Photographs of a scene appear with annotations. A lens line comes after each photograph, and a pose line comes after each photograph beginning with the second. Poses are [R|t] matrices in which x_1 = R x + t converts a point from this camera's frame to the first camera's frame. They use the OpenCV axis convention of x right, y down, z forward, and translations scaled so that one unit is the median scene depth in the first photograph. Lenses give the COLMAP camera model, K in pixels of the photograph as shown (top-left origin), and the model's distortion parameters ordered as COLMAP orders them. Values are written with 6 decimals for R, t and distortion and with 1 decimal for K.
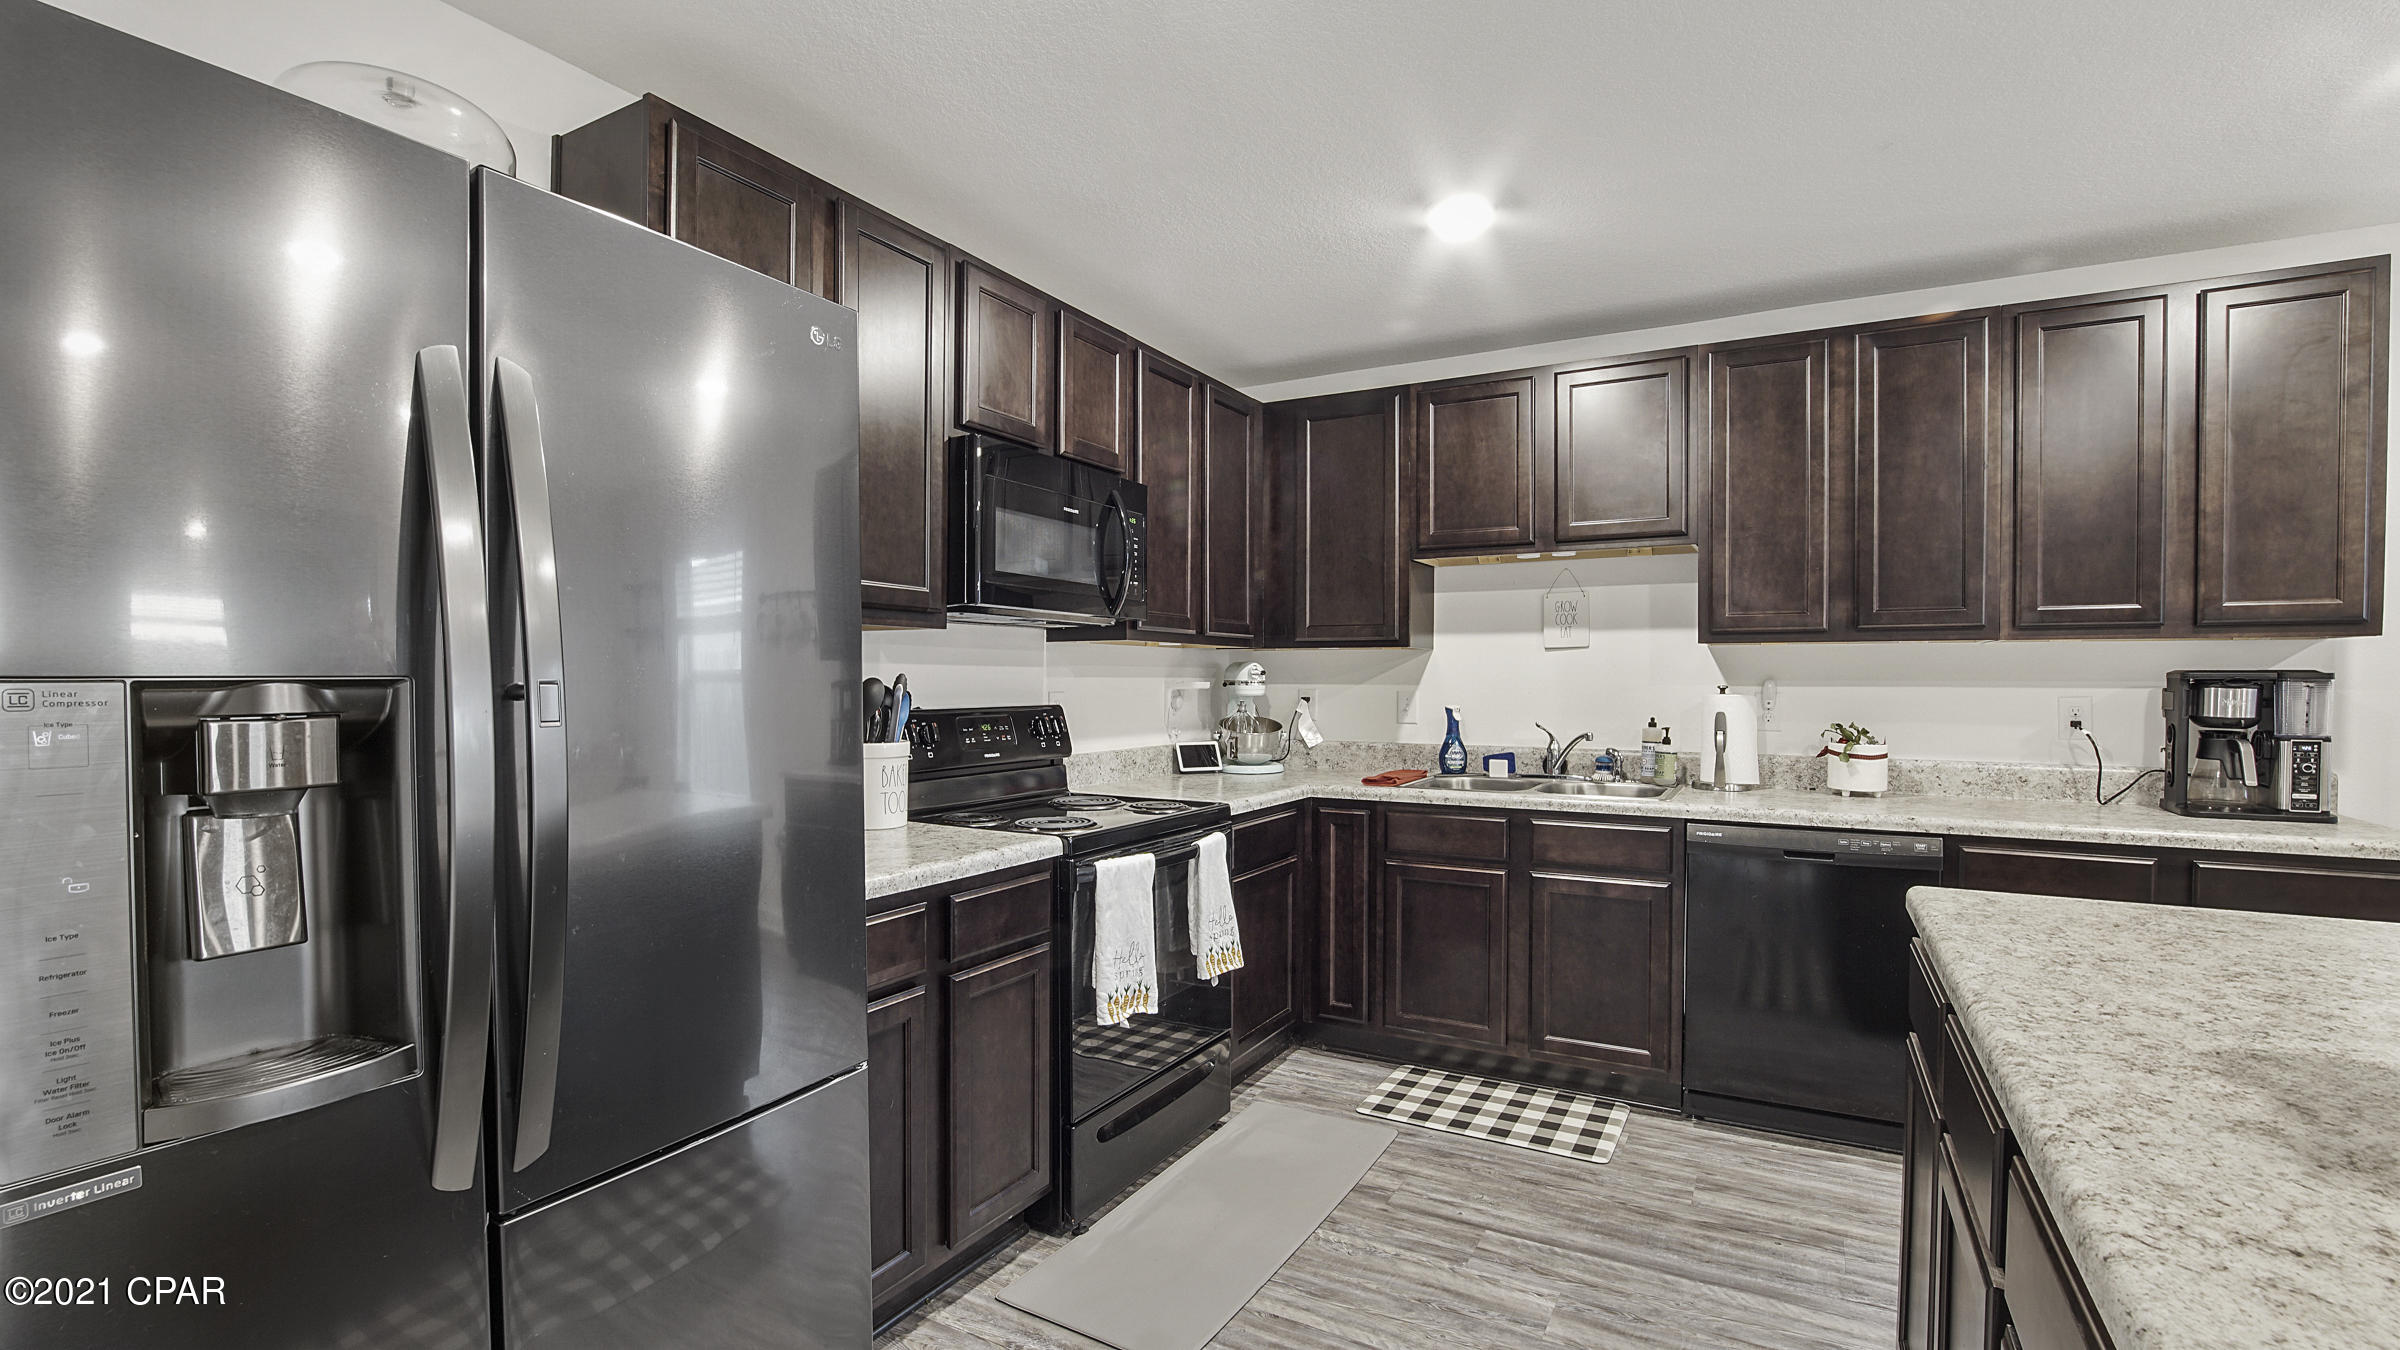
lens RADIAL K [[1085.9, 0, 1160.2], [0, 1085.9, 696.8], [0, 0, 1]] dist [-0.022332, 0.000127]
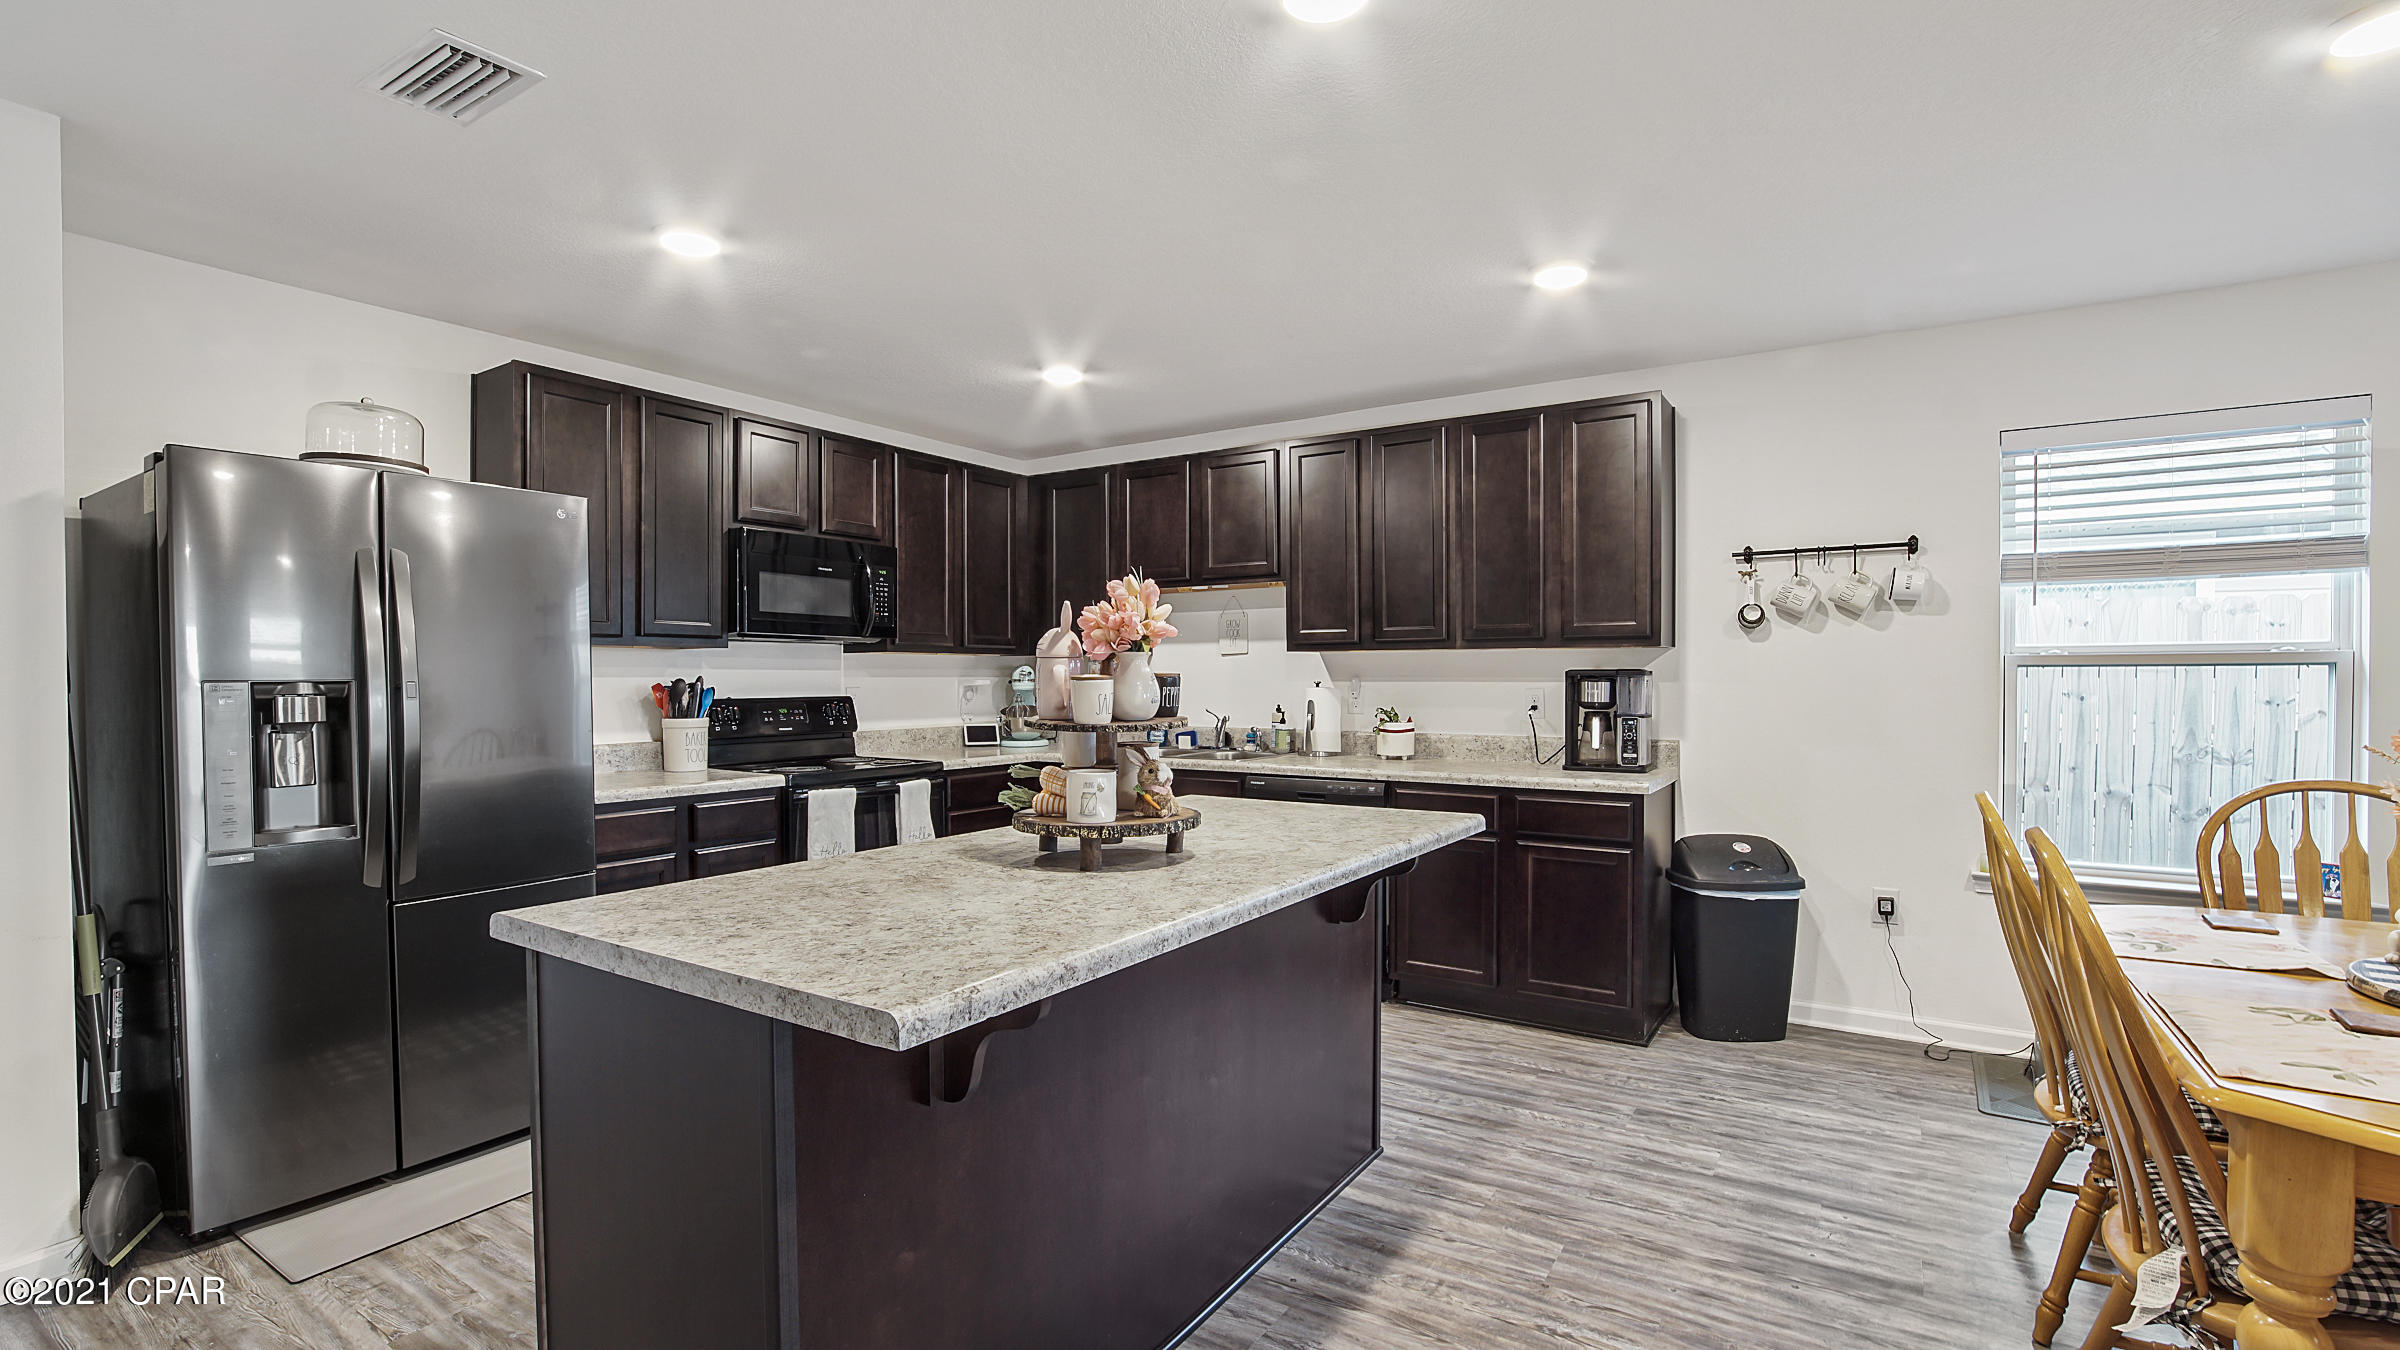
lens RADIAL K [[1097.1, 0, 1158.4], [0, 1097.1, 698.3], [0, 0, 1]] dist [-0.029709, 0.001054]
pose [[0.997697, -0.002575, -0.067782, 0.476377], [0.002803, 0.999991, 0.003278, 0.007405], [0.067773, -0.003460, 0.997695, -0.494388]]
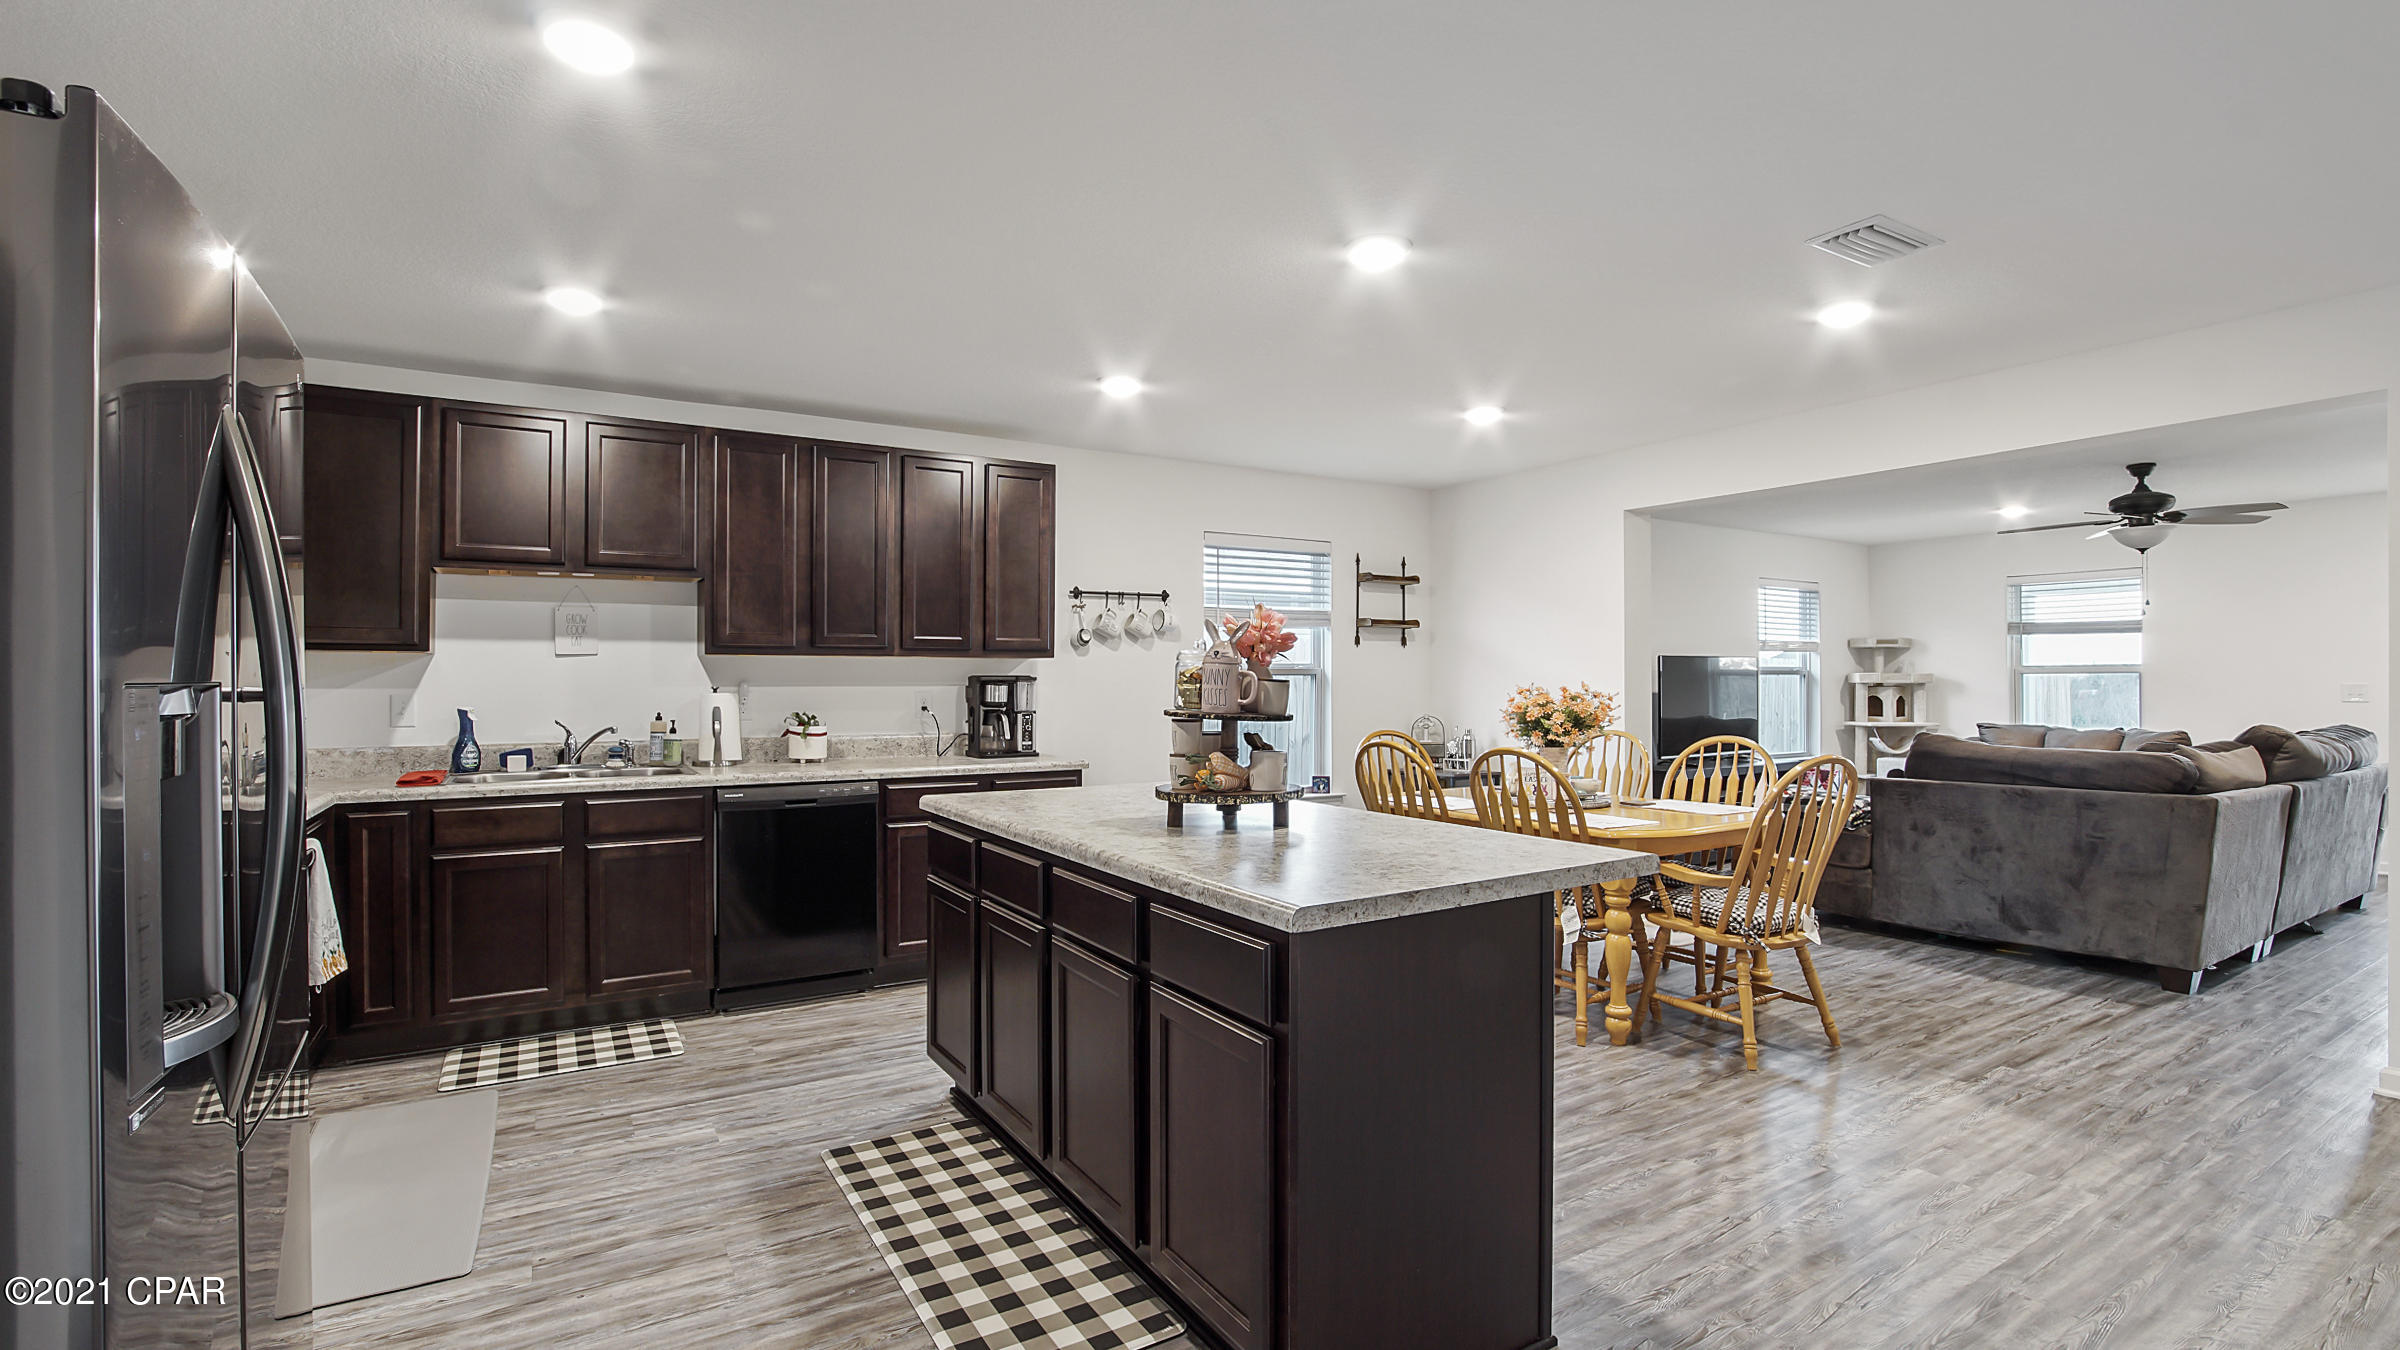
lens RADIAL K [[1076.2, 0, 1215.3], [0, 1076.2, 678.3], [0, 0, 1]] dist [-0.014615, 0.000131]
pose [[0.473116, -0.000592, 0.881000, -0.392118], [0.016635, 0.999827, -0.008262, 0.000618], [-0.880843, 0.018564, 0.473045, -0.174600]]
